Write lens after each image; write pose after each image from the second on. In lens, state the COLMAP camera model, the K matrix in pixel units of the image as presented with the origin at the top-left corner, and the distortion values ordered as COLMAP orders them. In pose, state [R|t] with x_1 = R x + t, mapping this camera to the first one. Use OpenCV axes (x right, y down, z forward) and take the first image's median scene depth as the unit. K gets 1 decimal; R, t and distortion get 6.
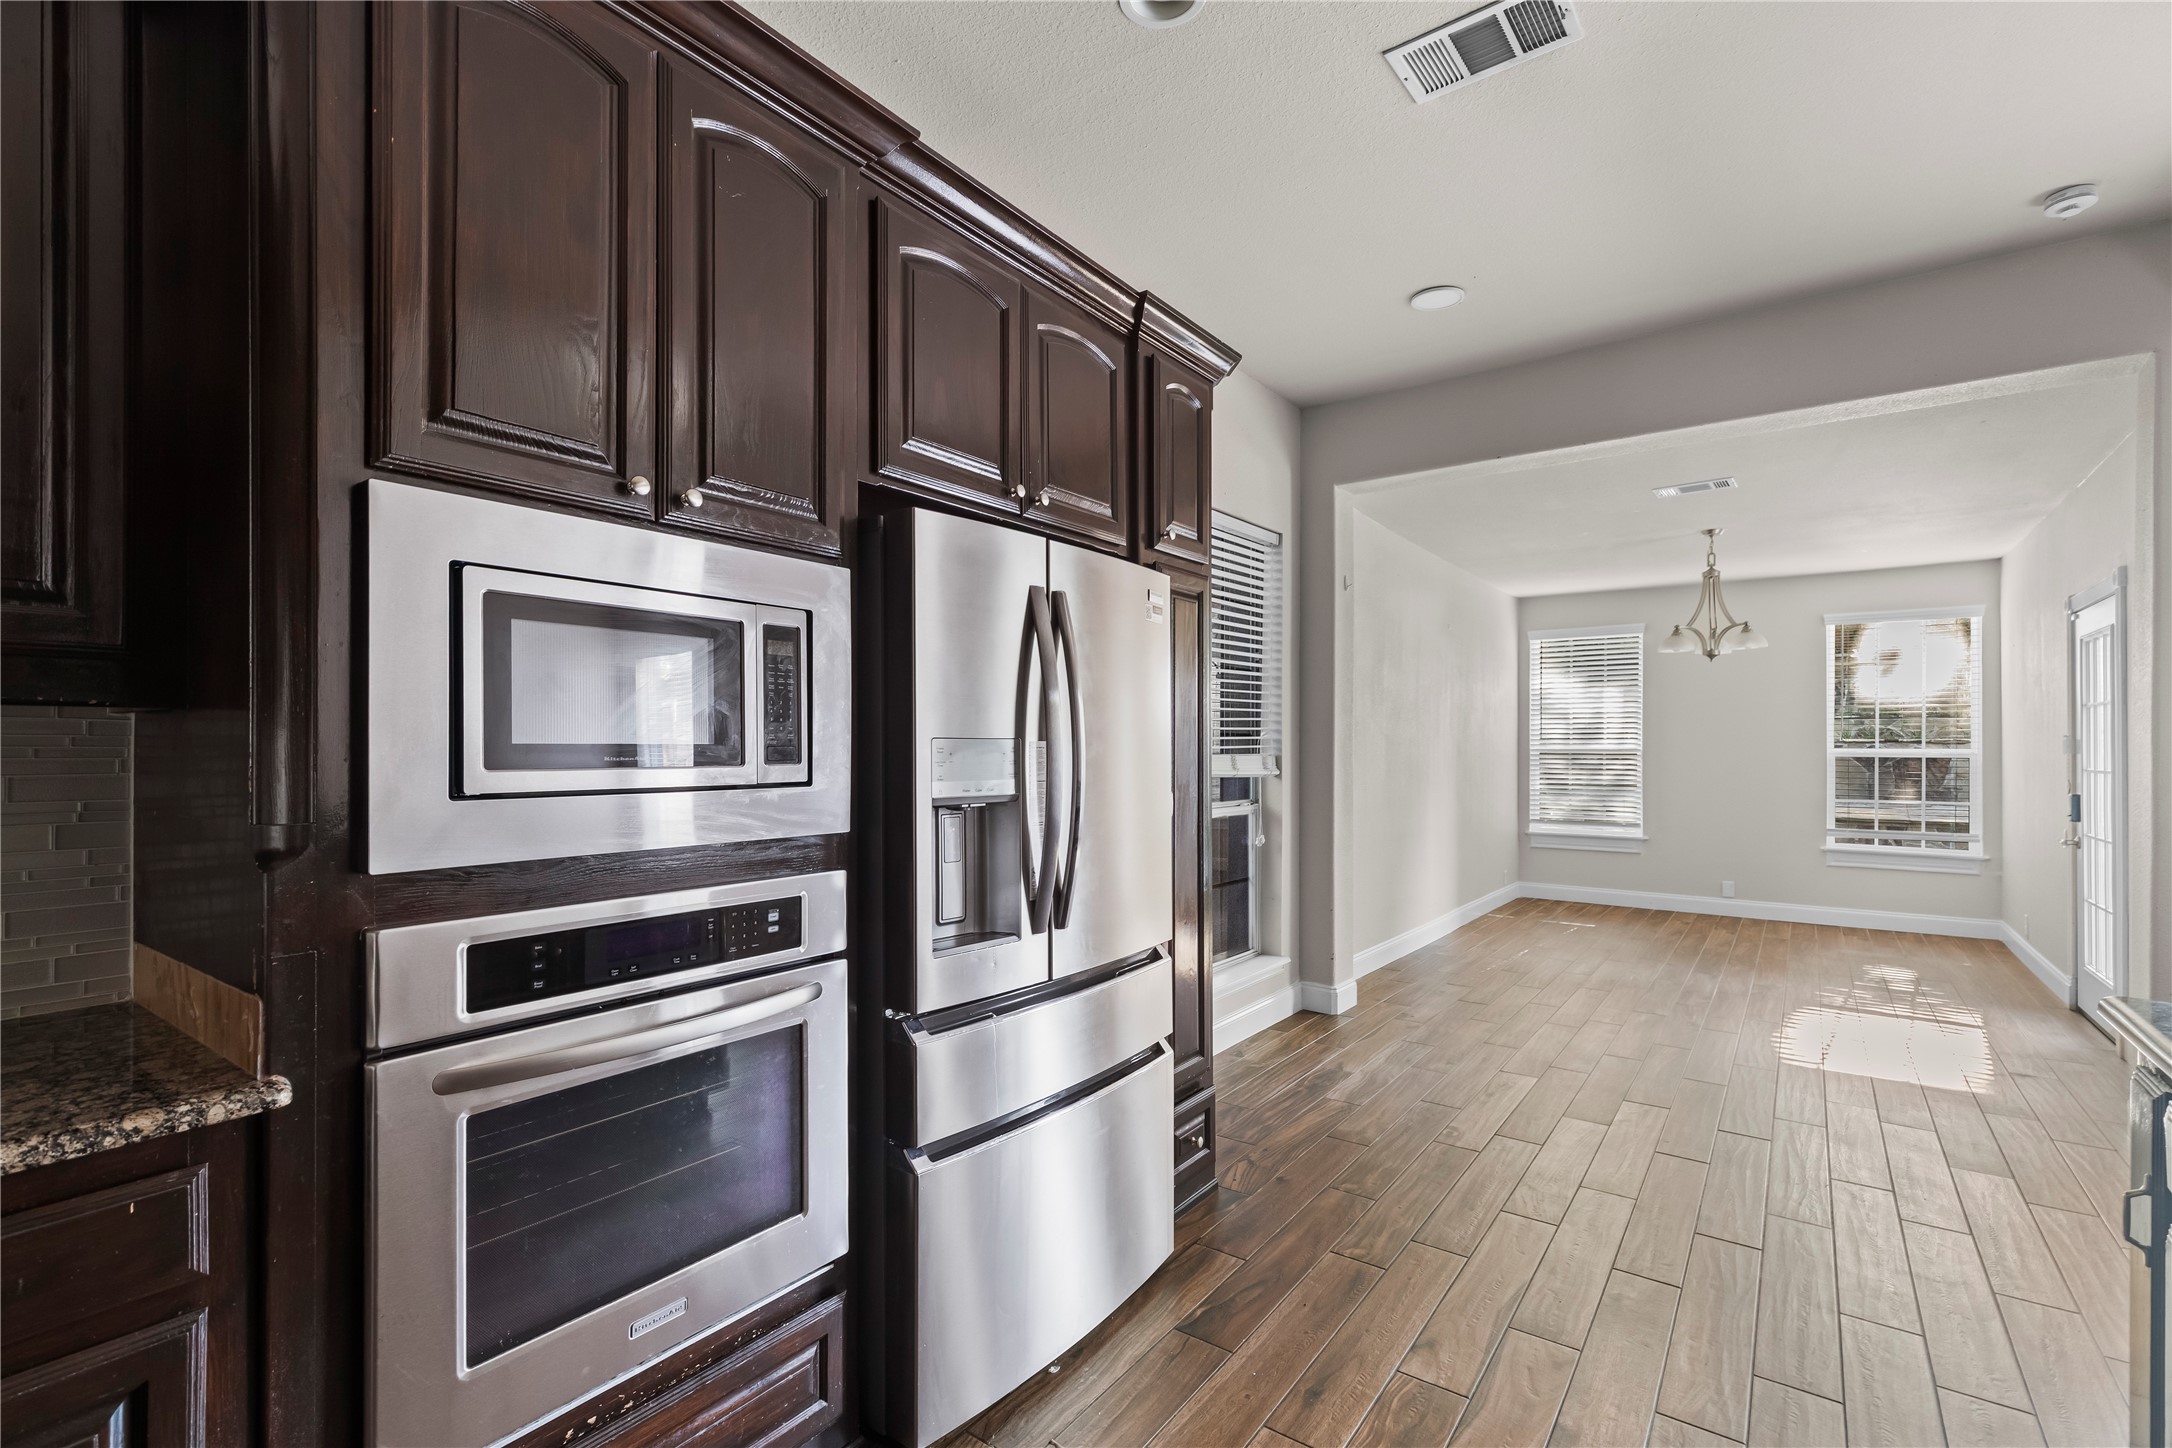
lens RADIAL K [[979.7, 0, 1073.7], [0, 979.7, 745.0], [0, 0, 1]] dist [0.008788, -0.001282]
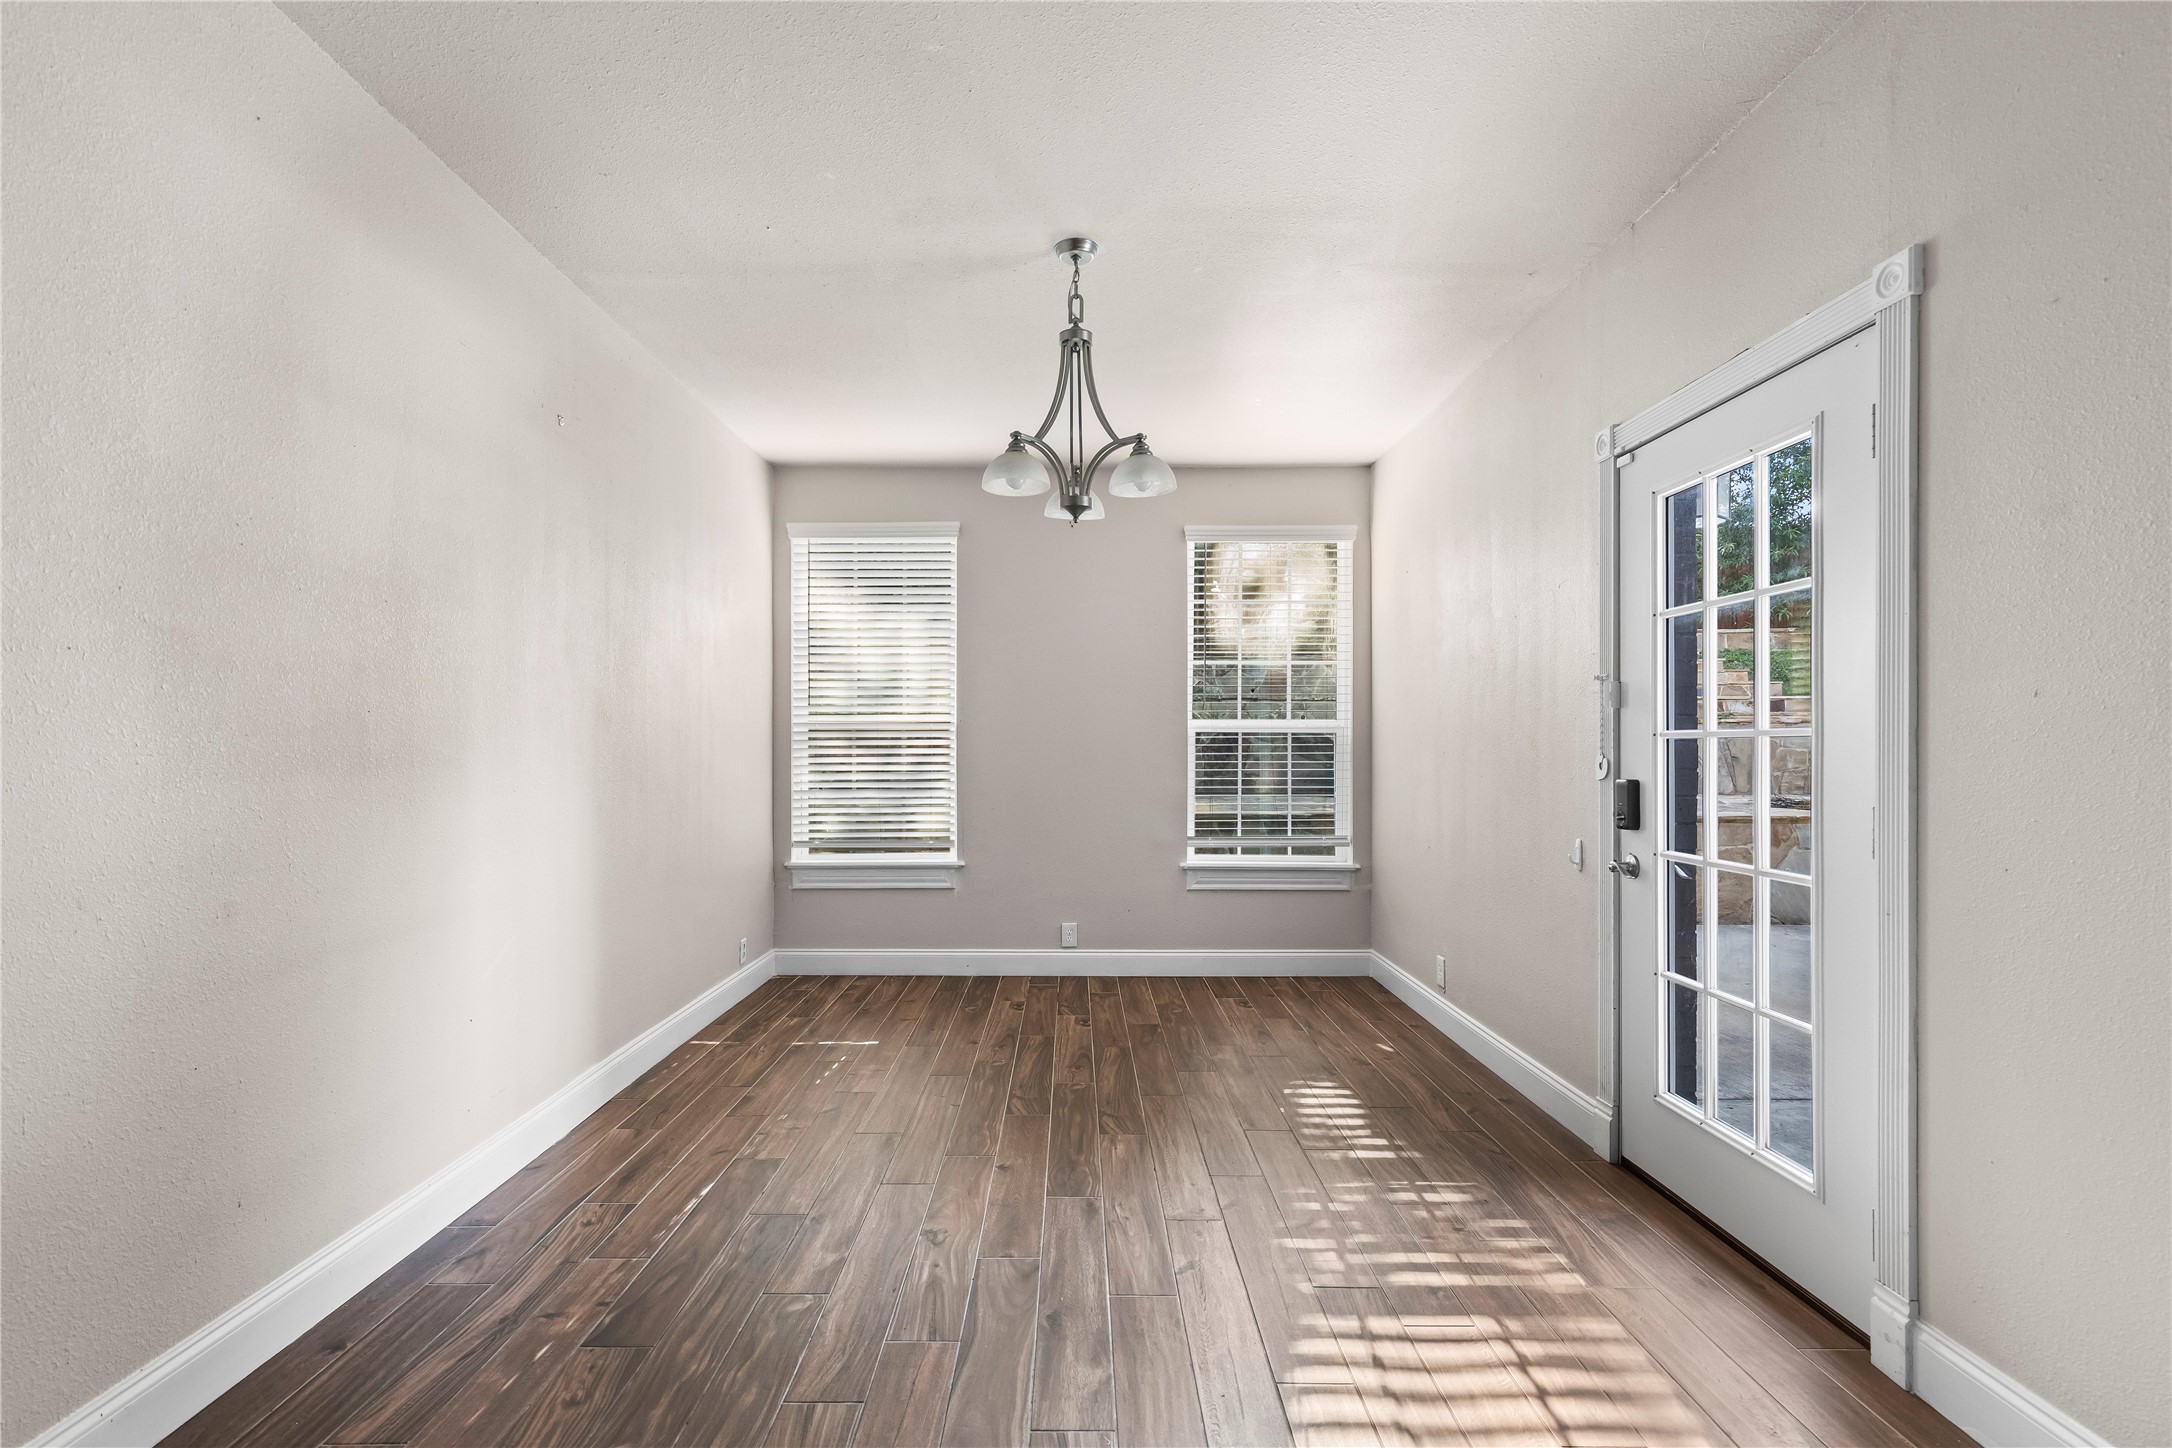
lens RADIAL K [[979.7, 0, 1068.0], [0, 979.7, 740.6], [0, 0, 1]] dist [0.008788, -0.001282]
pose [[0.806606, 0.000675, 0.591089, 0.304132], [0.001240, 0.999995, -0.002834, 0.020352], [-0.591088, 0.003018, 0.806602, 0.517483]]
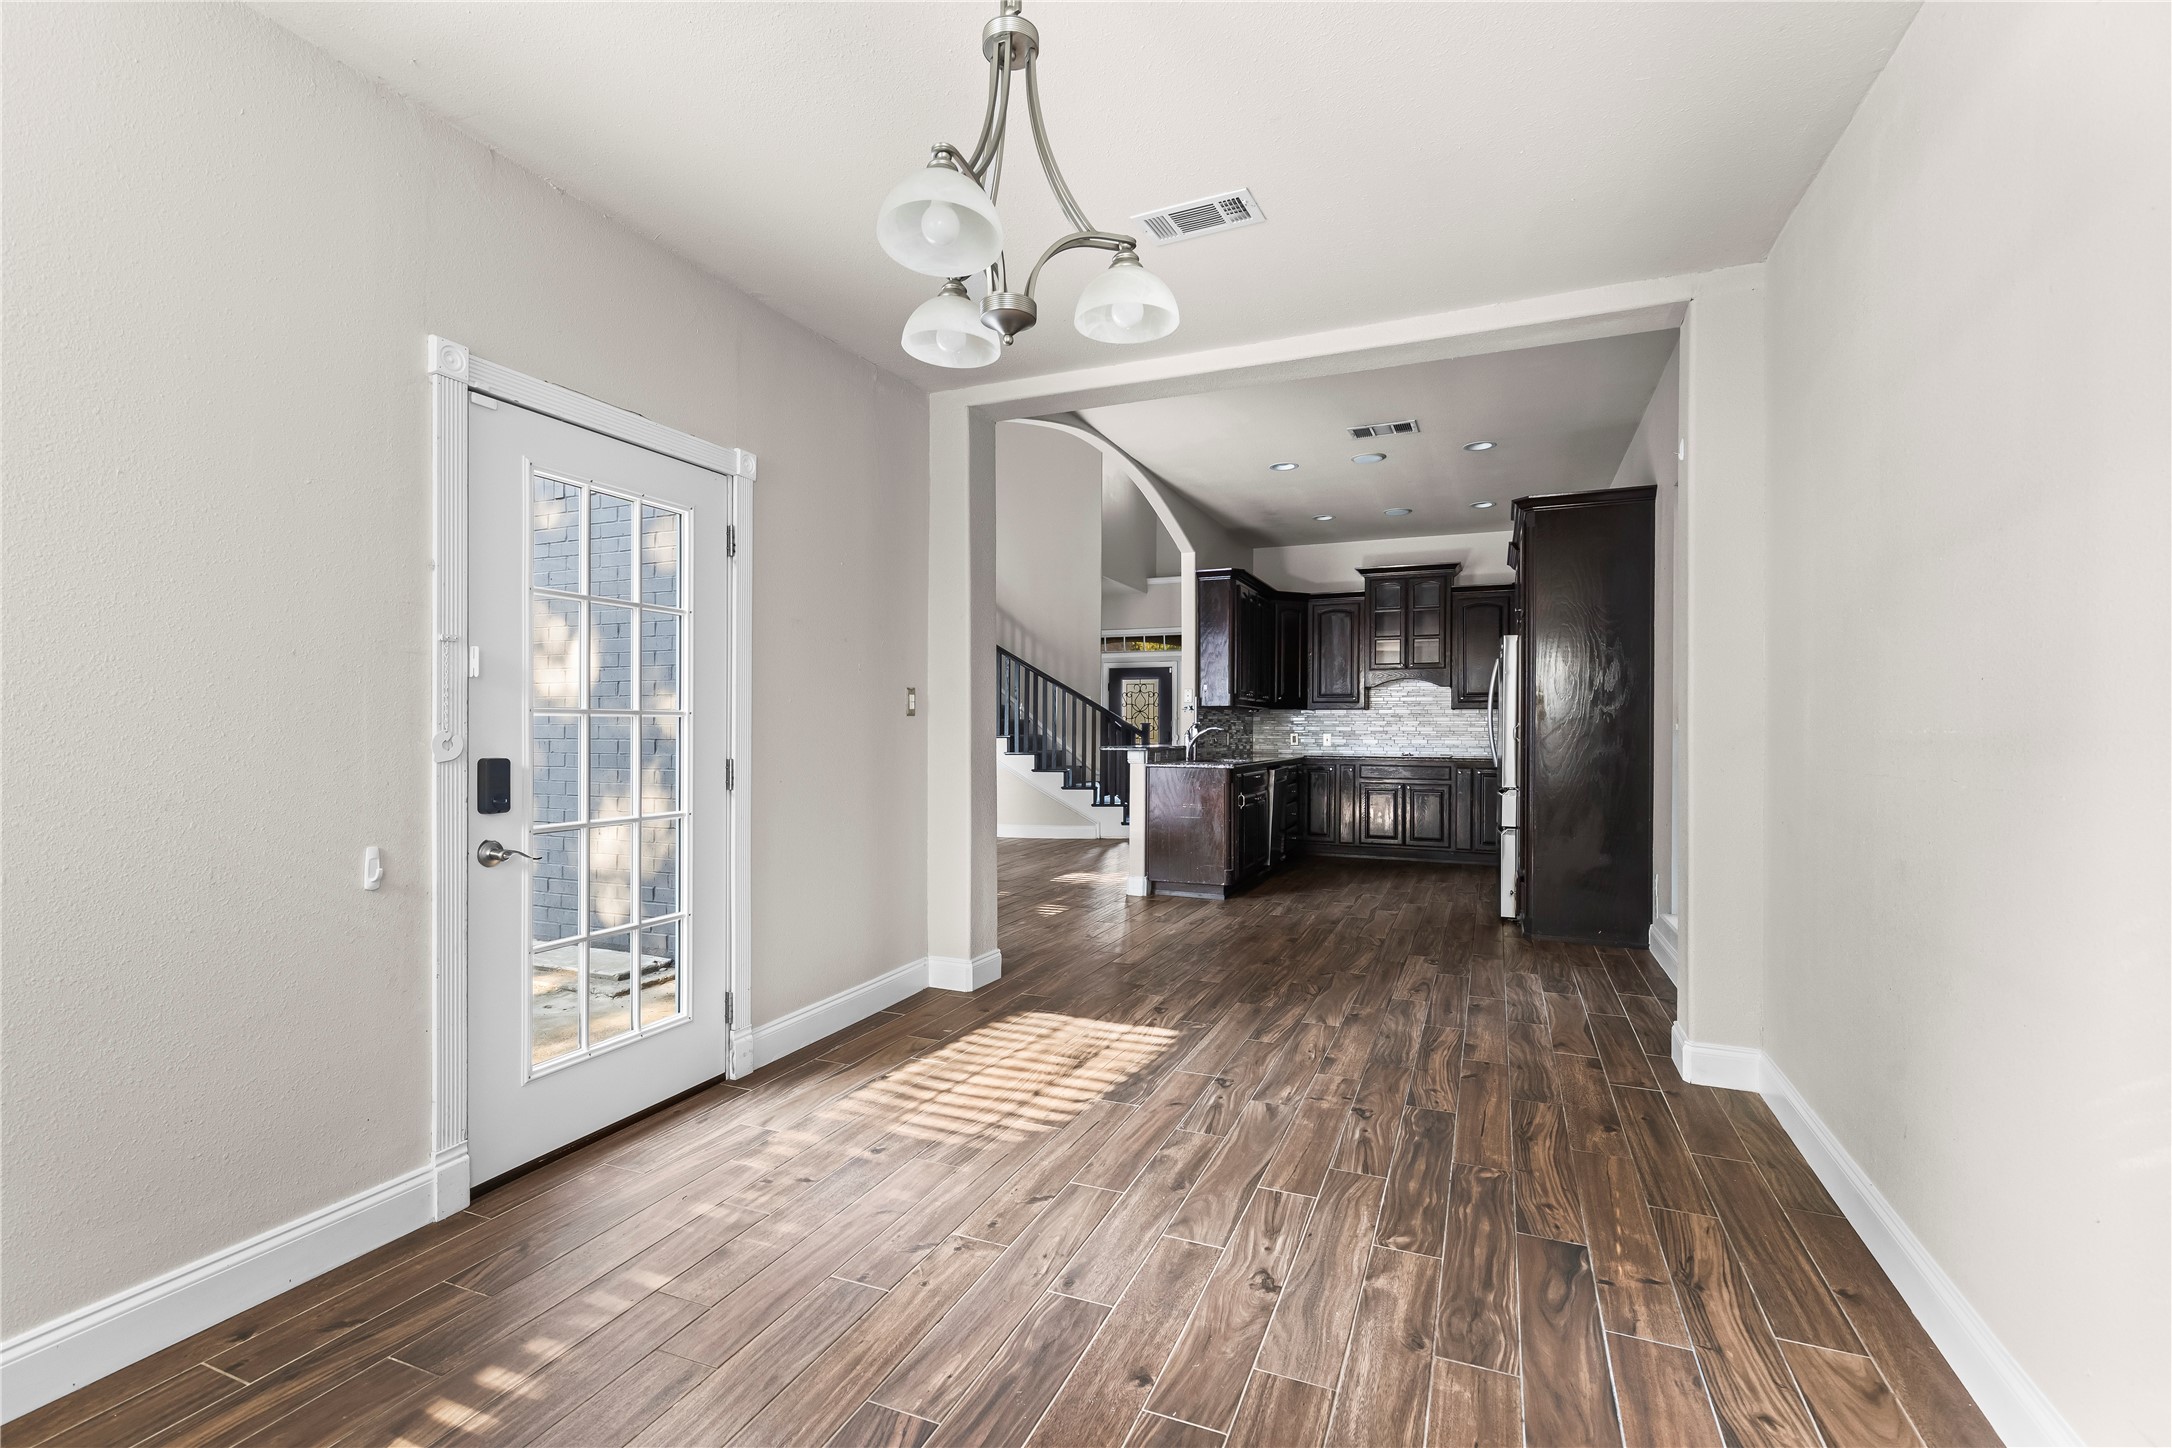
lens RADIAL K [[979.7, 0, 1083.7], [0, 979.7, 708.9], [0, 0, 1]] dist [0.008788, -0.001282]
pose [[-0.970809, -0.009413, -0.239671, 0.606373], [-0.004462, 0.999765, -0.021194, 0.024301], [0.239814, -0.019506, -0.970623, 1.122925]]
